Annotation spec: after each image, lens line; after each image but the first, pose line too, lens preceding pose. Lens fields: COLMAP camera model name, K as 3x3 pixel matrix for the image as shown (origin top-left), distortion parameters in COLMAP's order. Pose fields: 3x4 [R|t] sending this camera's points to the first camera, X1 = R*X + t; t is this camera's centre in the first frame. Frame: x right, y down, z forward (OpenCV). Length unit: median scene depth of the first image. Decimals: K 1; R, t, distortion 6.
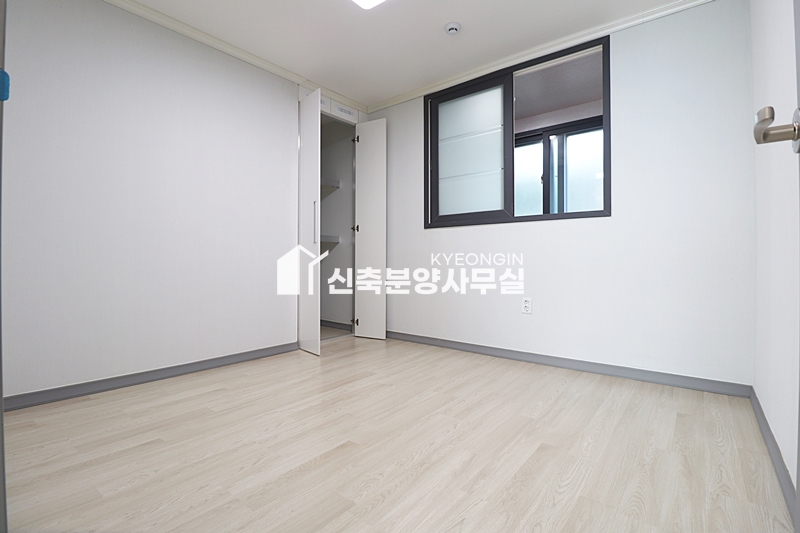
lens RADIAL K [[379.3, 0, 399.2], [0, 379.3, 253.4], [0, 0, 1]] dist [-0.001485, -0.000207]
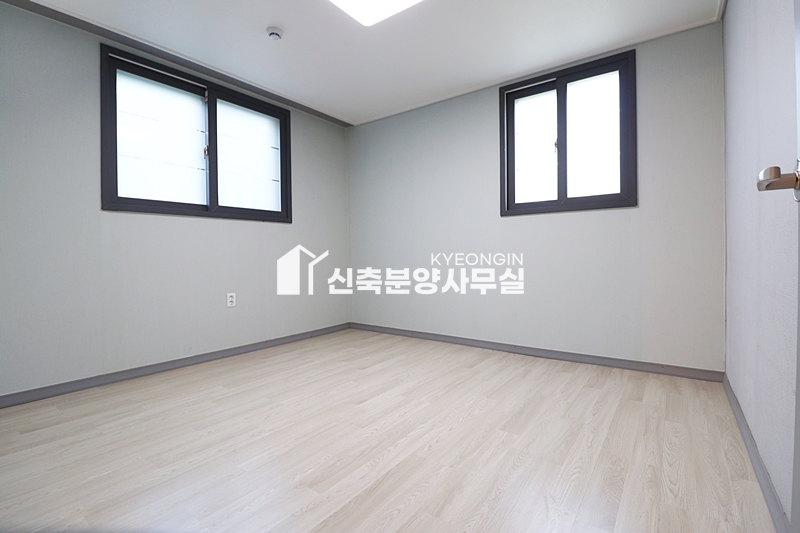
lens RADIAL K [[379.3, 0, 399.2], [0, 379.3, 253.4], [0, 0, 1]] dist [-0.001485, -0.000207]
pose [[-0.999562, 0.015750, -0.025071, -0.215792], [0.015700, 0.999874, 0.002179, -0.030395], [0.025103, 0.001785, -0.999683, 2.010451]]
